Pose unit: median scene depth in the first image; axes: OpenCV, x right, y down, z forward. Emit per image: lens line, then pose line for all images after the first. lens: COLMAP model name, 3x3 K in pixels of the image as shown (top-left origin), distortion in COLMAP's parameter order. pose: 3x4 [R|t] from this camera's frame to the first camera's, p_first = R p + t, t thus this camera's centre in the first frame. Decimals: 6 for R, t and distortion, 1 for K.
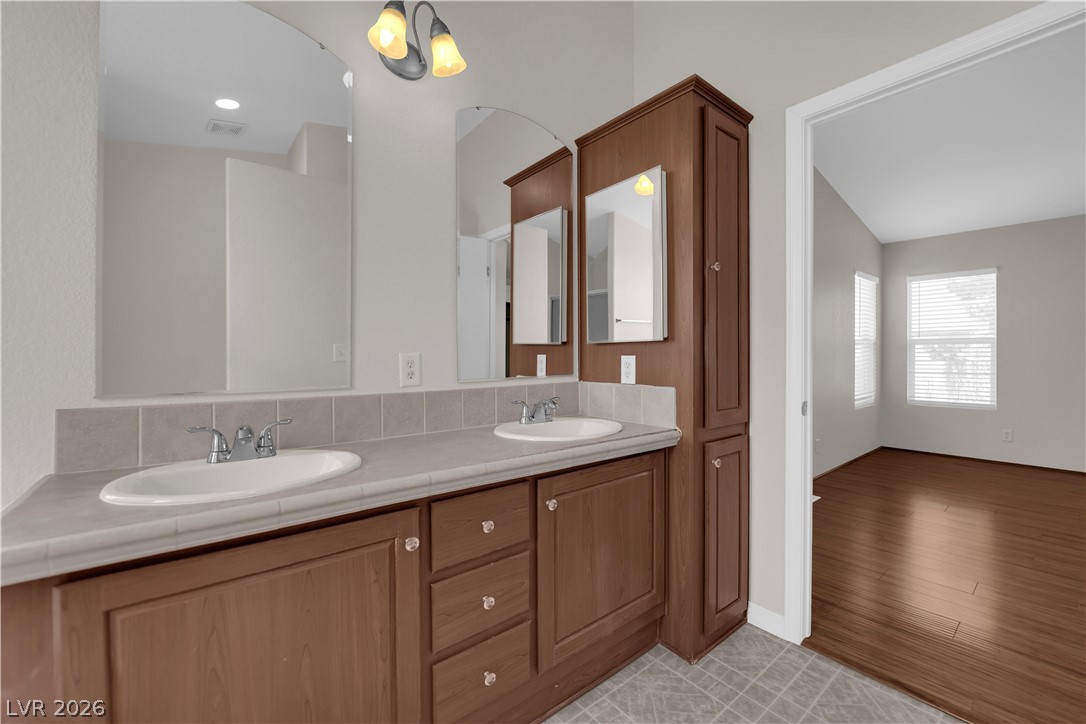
lens RADIAL K [[433.9, 0, 543.8], [0, 433.9, 357.5], [0, 0, 1]] dist [-0.014437, -0.000397]
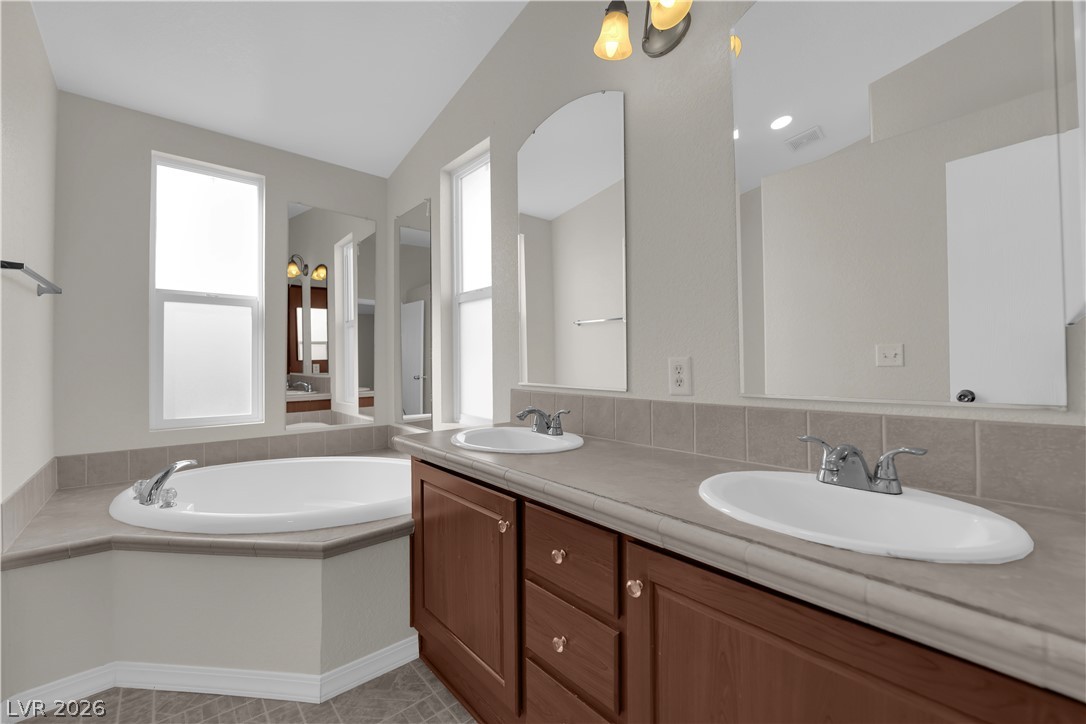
lens RADIAL K [[433.9, 0, 543.8], [0, 433.9, 357.5], [0, 0, 1]] dist [-0.014437, -0.000397]
pose [[0.024758, -0.018540, -0.999522, 0.558255], [-0.004429, 0.999816, -0.018655, 0.008763], [0.999684, 0.004889, 0.024672, 0.713648]]
